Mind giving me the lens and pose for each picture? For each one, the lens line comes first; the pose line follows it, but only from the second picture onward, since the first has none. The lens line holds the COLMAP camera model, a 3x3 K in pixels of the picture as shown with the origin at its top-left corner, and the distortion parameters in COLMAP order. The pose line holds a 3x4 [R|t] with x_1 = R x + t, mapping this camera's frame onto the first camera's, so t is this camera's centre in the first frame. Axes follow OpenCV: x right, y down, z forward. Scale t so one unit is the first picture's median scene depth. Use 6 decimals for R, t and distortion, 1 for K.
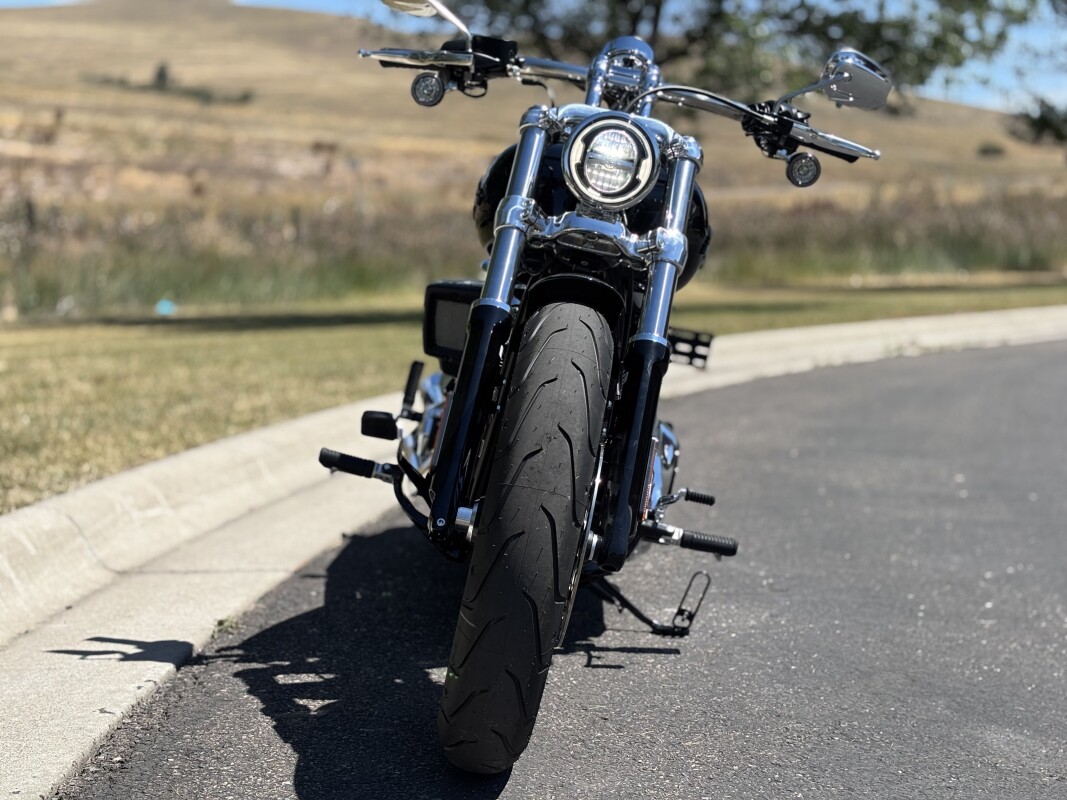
lens RADIAL K [[1600.3, 0, 533.5], [0, 1600.3, 400.0], [0, 0, 1]] dist [0.247463, -0.960199]
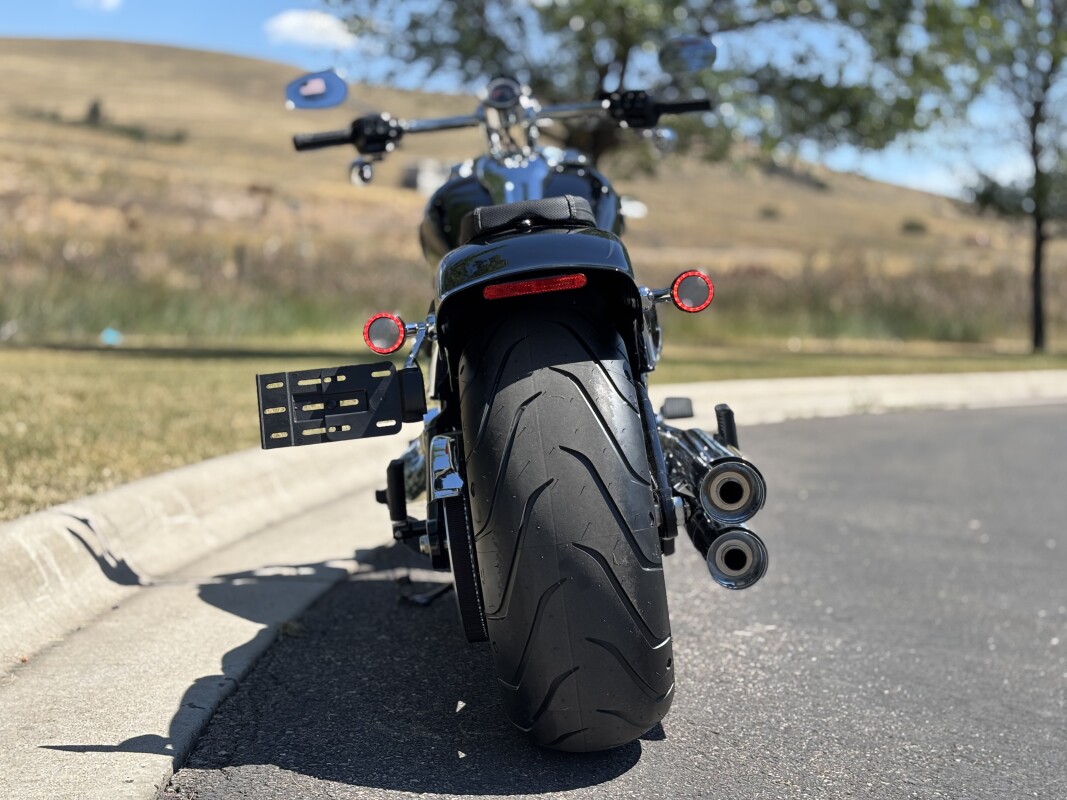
lens RADIAL K [[1600.3, 0, 533.5], [0, 1600.3, 400.0], [0, 0, 1]] dist [0.247463, -0.960199]
pose [[0.997945, 0.043351, 0.047194, -0.048865], [-0.041721, 0.998517, -0.034986, 0.015551], [-0.048641, 0.032945, 0.998273, 0.015026]]
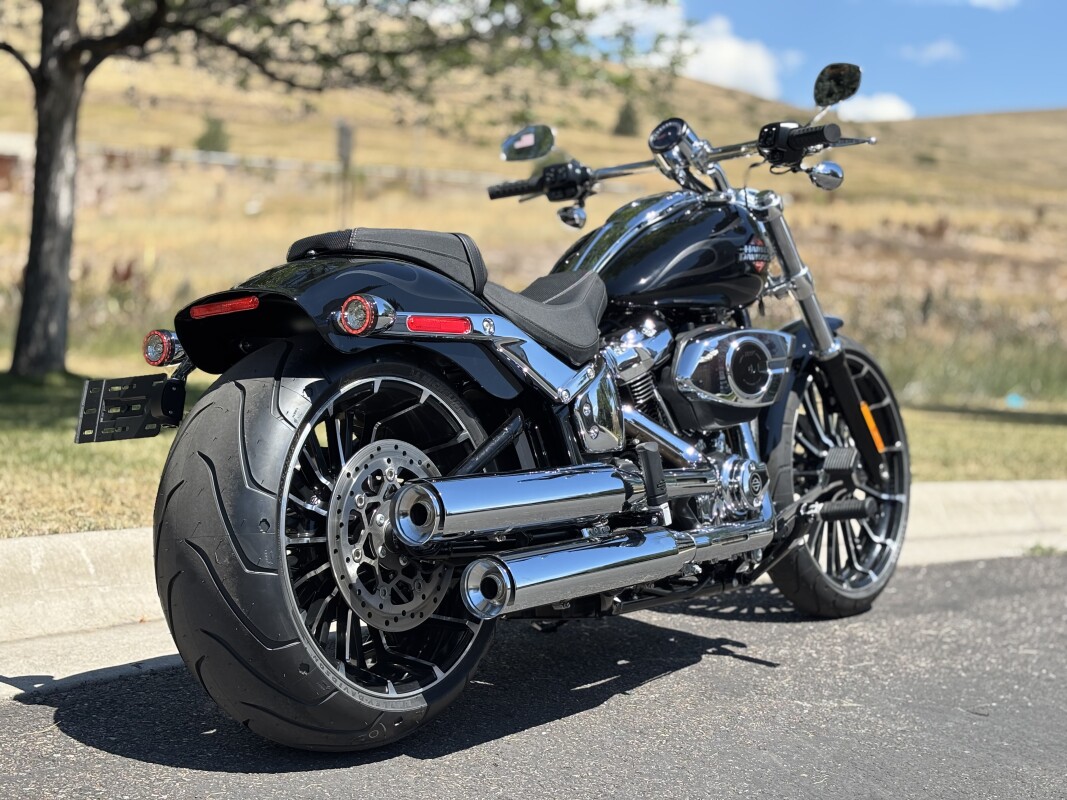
lens RADIAL K [[1600.3, 0, 533.5], [0, 1600.3, 400.0], [0, 0, 1]] dist [0.247463, -0.960199]
pose [[0.826486, 0.084705, -0.556548, 0.240060], [-0.118173, 0.992693, -0.024404, 0.001576], [0.550415, 0.085939, 0.830457, 0.083352]]
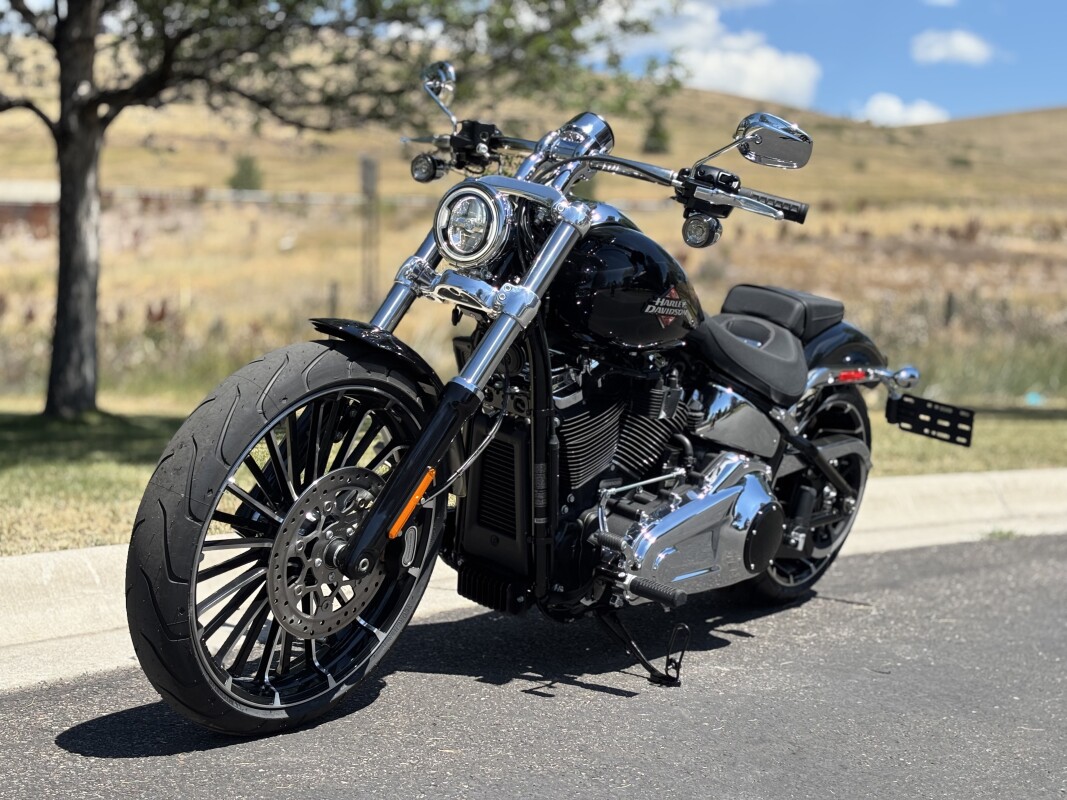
lens RADIAL K [[1600.3, 0, 533.5], [0, 1600.3, 400.0], [0, 0, 1]] dist [0.247463, -0.960199]
pose [[0.813860, 0.040647, -0.579637, 0.306479], [-0.074813, 0.996578, -0.035160, 0.003990], [0.576224, 0.071980, 0.814116, 0.049855]]
